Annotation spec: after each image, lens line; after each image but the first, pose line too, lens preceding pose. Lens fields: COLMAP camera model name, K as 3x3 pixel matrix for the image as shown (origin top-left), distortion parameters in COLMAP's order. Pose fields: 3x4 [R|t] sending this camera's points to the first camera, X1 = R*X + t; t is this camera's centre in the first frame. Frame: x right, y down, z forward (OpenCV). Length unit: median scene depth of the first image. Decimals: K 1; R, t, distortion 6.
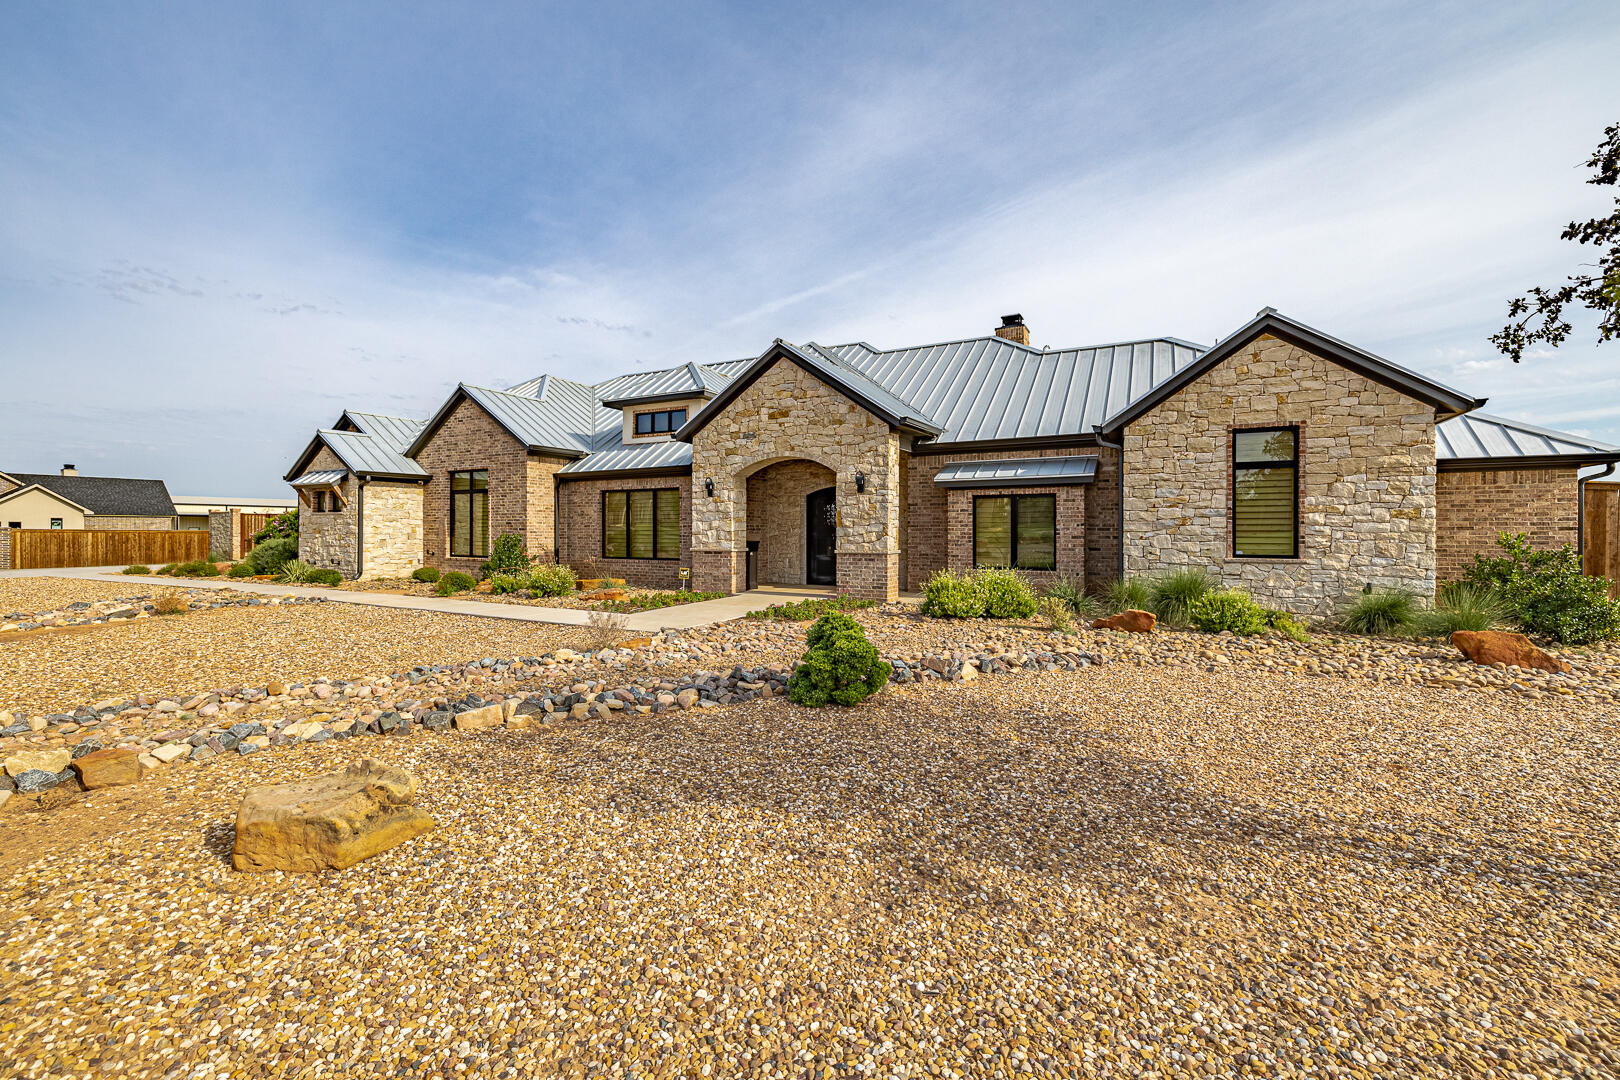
lens RADIAL K [[687.4, 0, 808.4], [0, 687.4, 522.5], [0, 0, 1]] dist [0.004316, -0.002350]
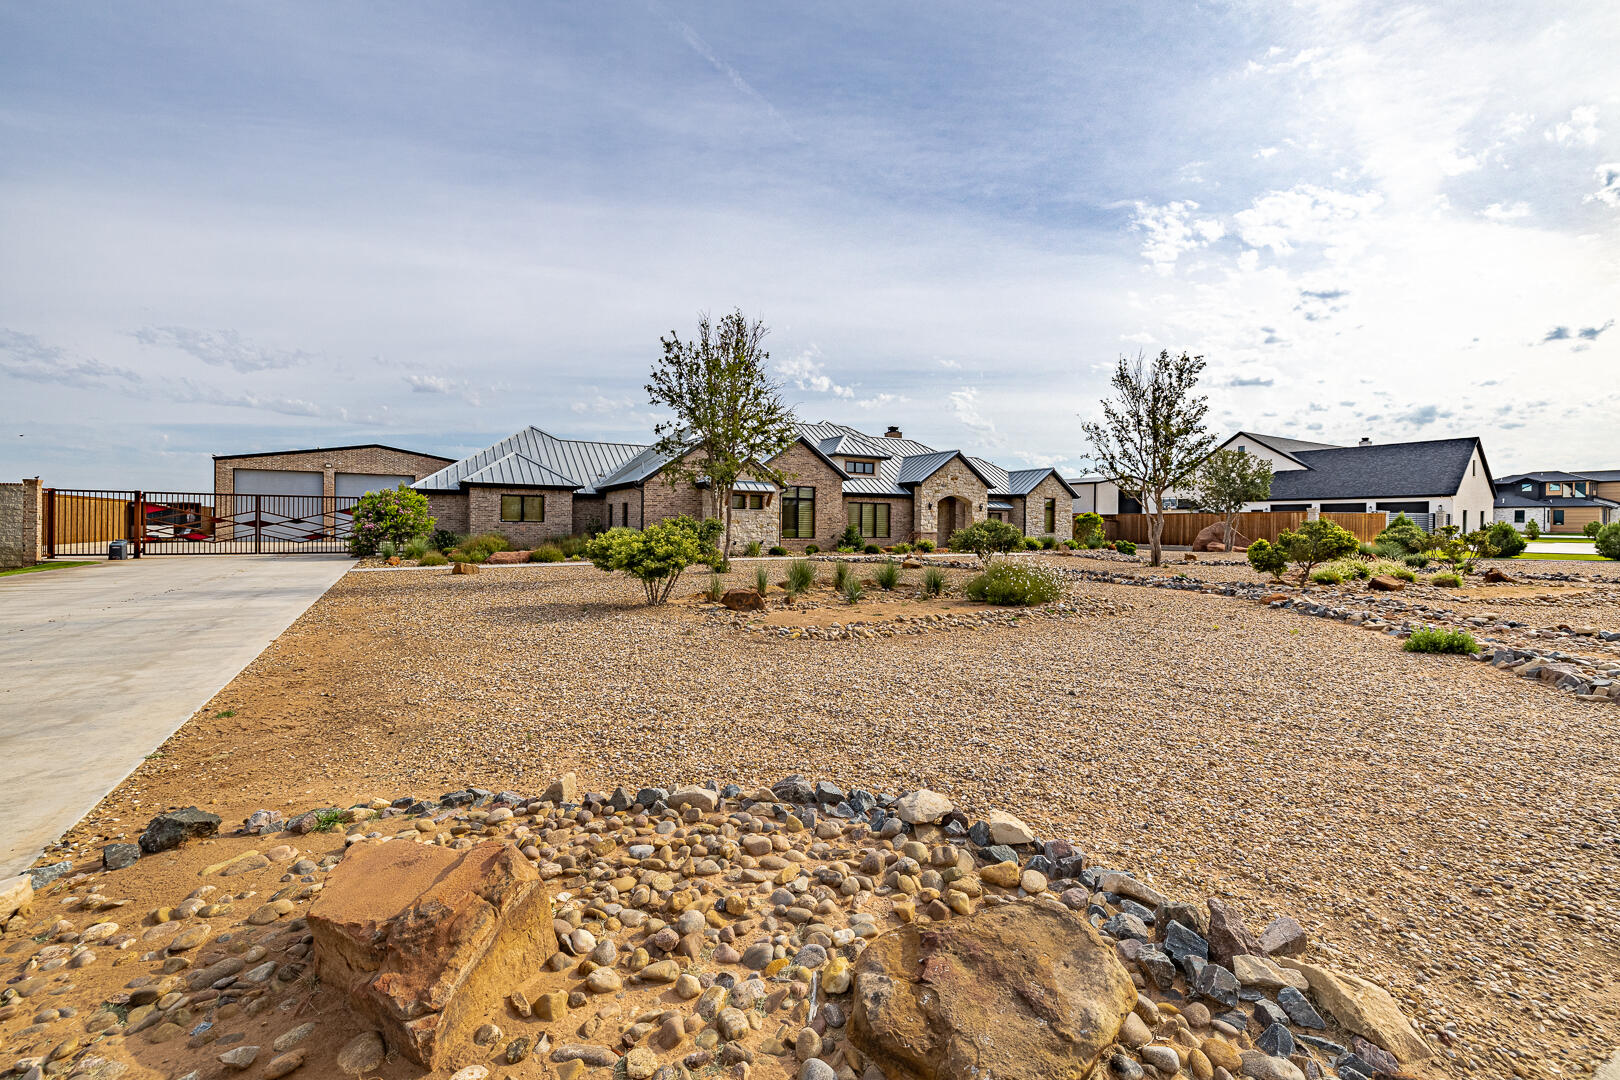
lens RADIAL K [[691.4, 0, 820.2], [0, 691.4, 557.5], [0, 0, 1]] dist [0.007498, 0.000260]
pose [[0.499652, -0.034916, 0.865522, -2.370565], [-0.018629, 0.998523, 0.051036, 0.011995], [-0.866026, -0.041624, 0.498263, 0.140879]]
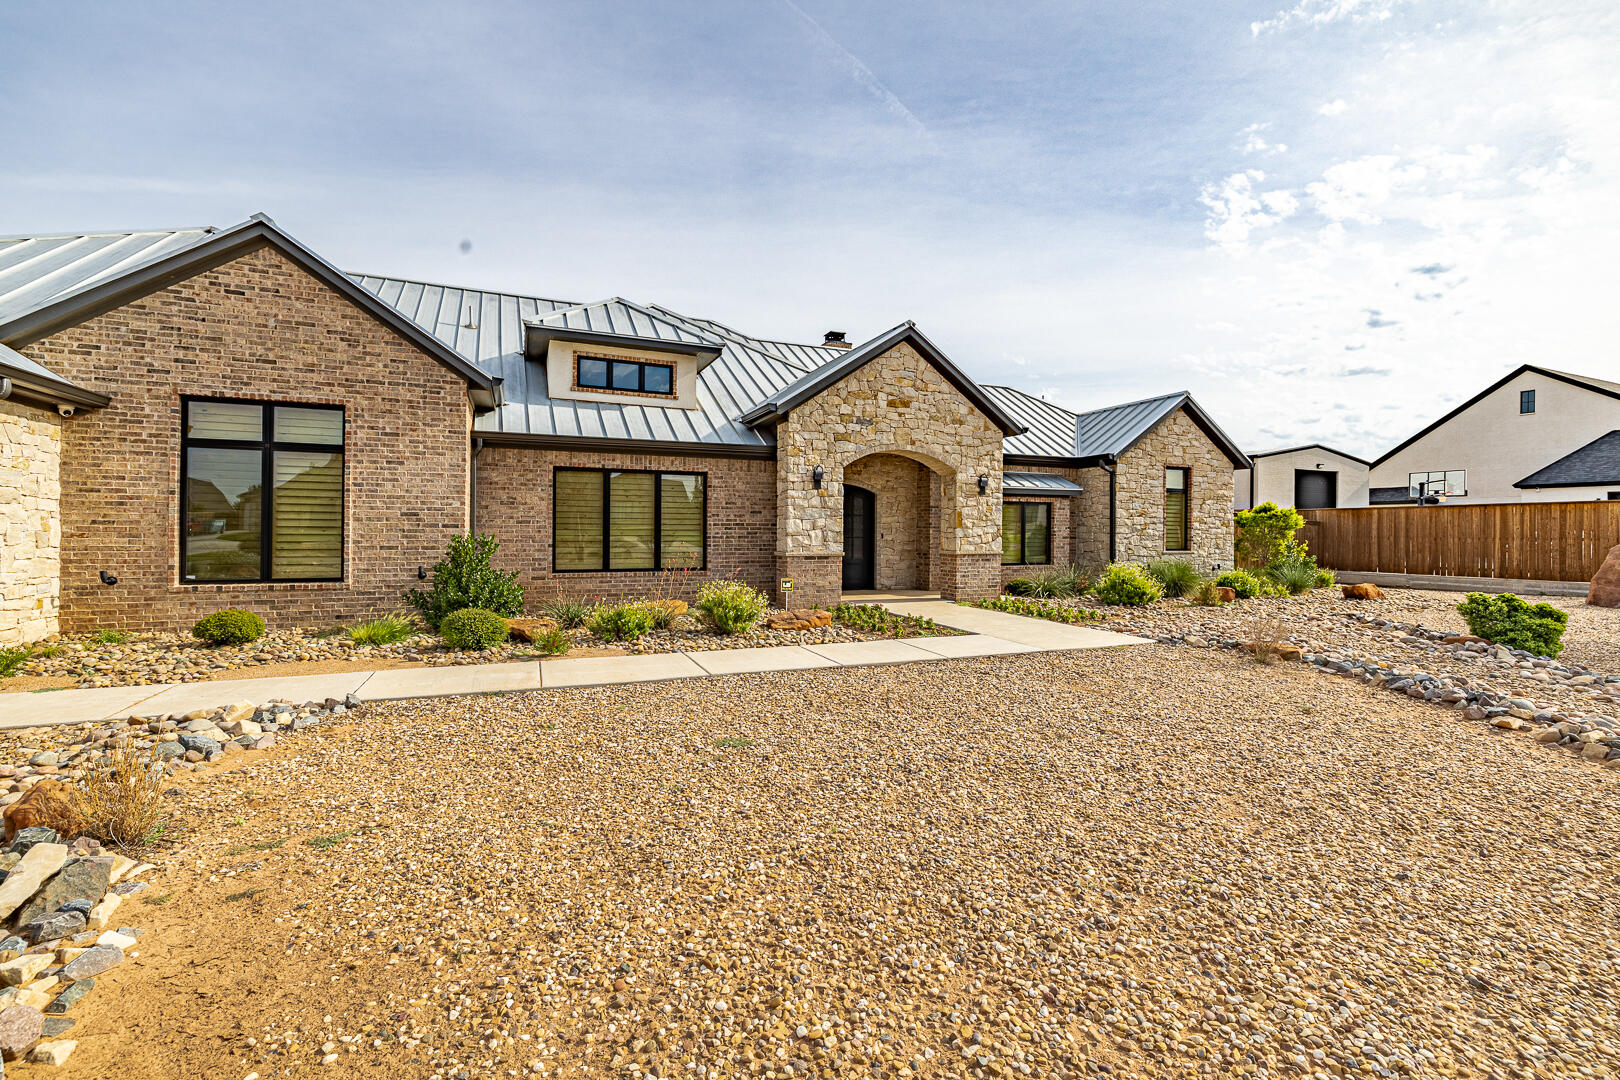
lens RADIAL K [[681.3, 0, 812.0], [0, 681.3, 525.7], [0, 0, 1]] dist [0.000911, -0.000848]
pose [[0.622367, 0.009706, 0.782665, -0.773822], [-0.015694, 0.999877, 0.000080, 0.005735], [-0.782568, -0.012333, 0.622443, 0.500429]]
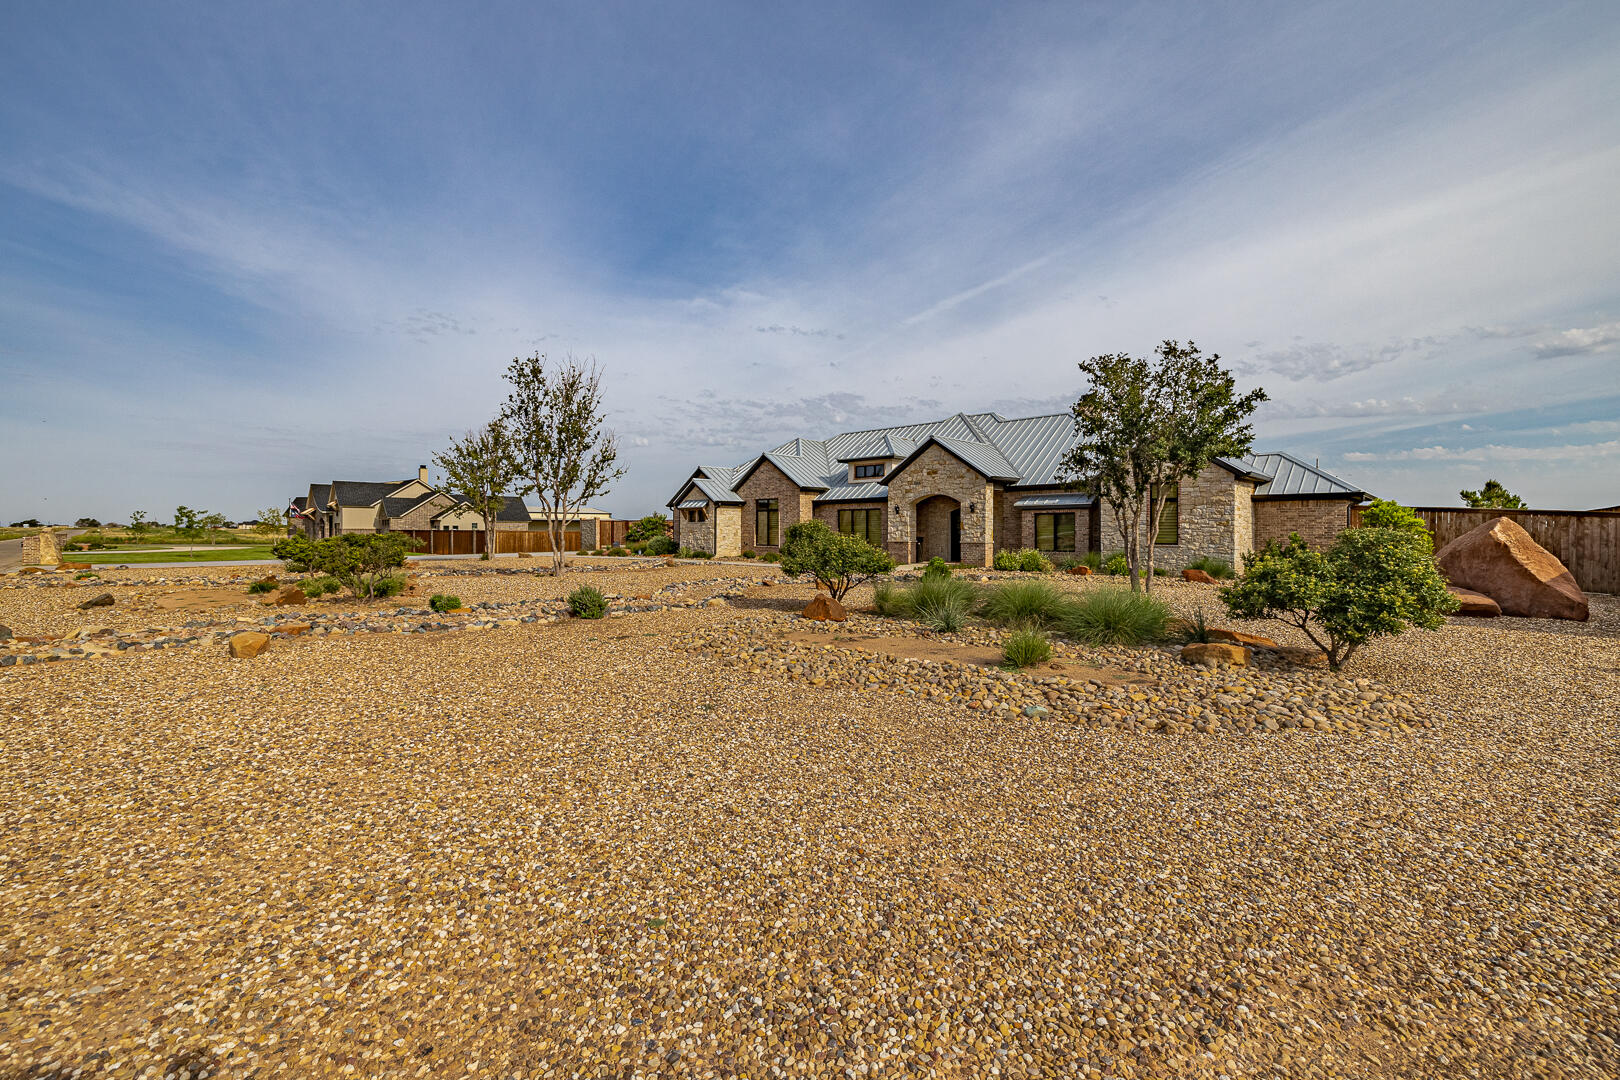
lens RADIAL K [[691.4, 0, 801.2], [0, 691.4, 534.8], [0, 0, 1]] dist [0.007498, 0.000260]
pose [[0.966082, -0.000746, -0.258234, 0.101000], [0.006076, 0.999785, 0.019840, -0.019300], [0.258164, -0.020736, 0.965879, -0.977320]]
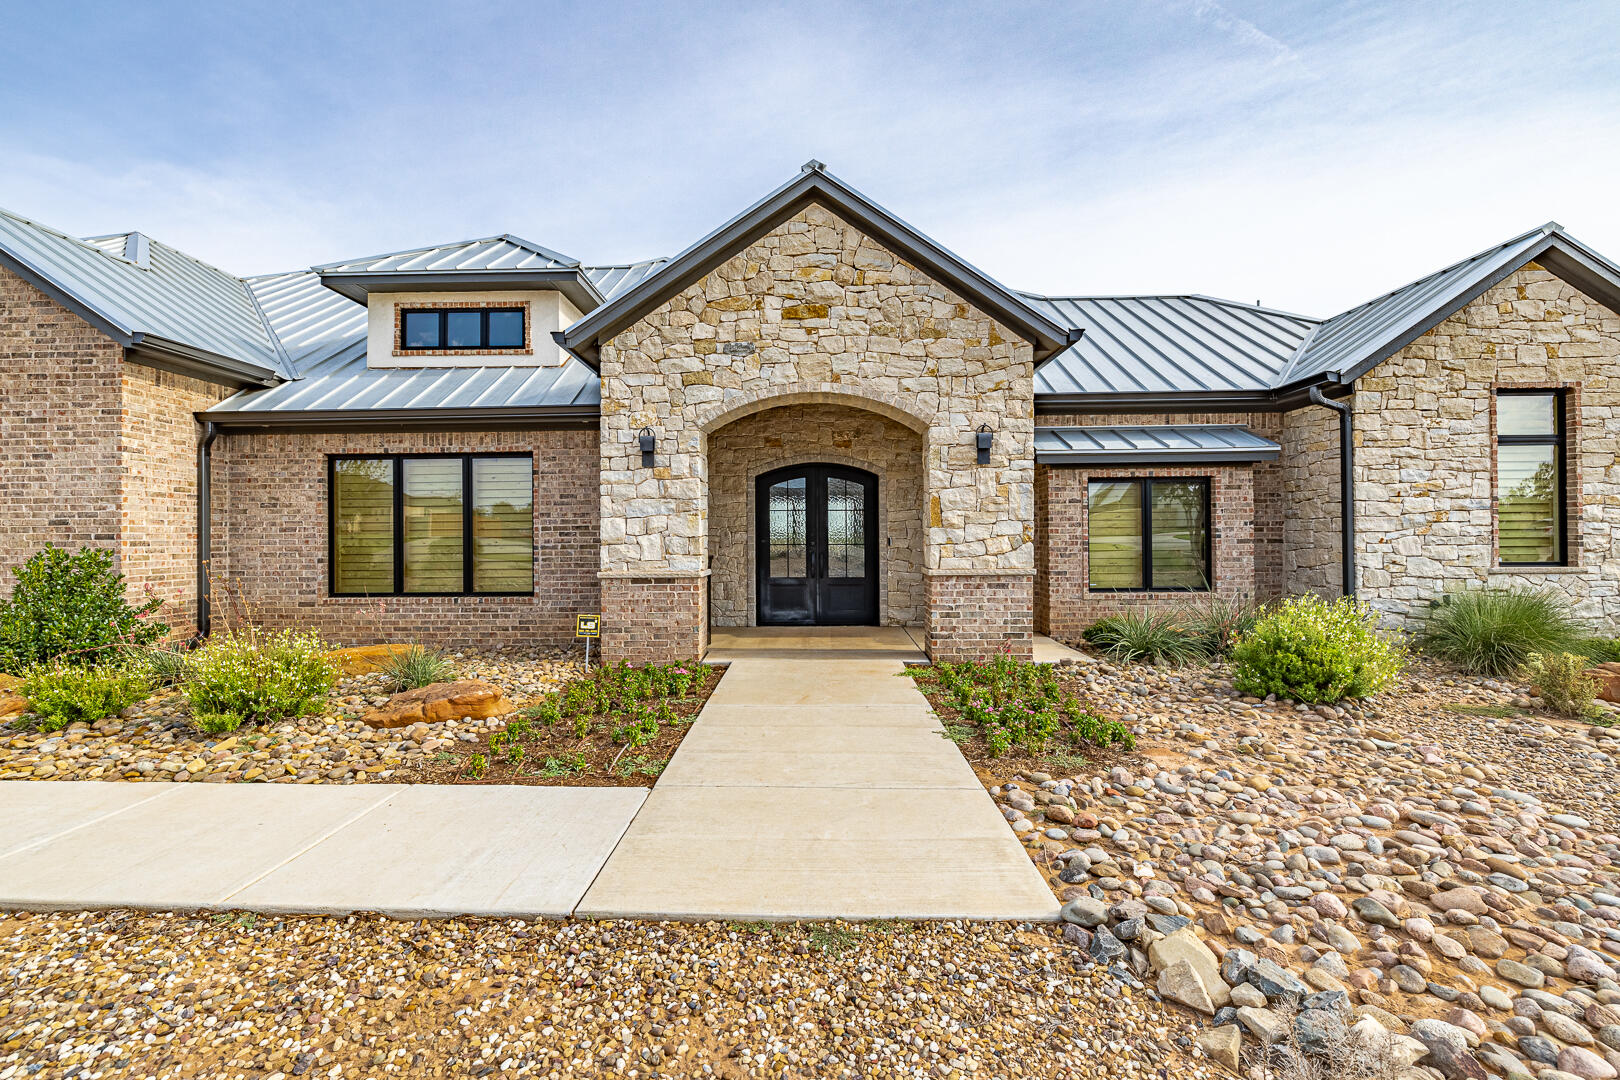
lens RADIAL K [[681.3, 0, 806.1], [0, 681.3, 525.3], [0, 0, 1]] dist [0.000911, -0.000848]
pose [[0.891748, -0.000482, 0.452532, -0.261542], [0.002740, 0.999987, -0.004333, 0.006424], [-0.452524, 0.005104, 0.891738, 0.512840]]
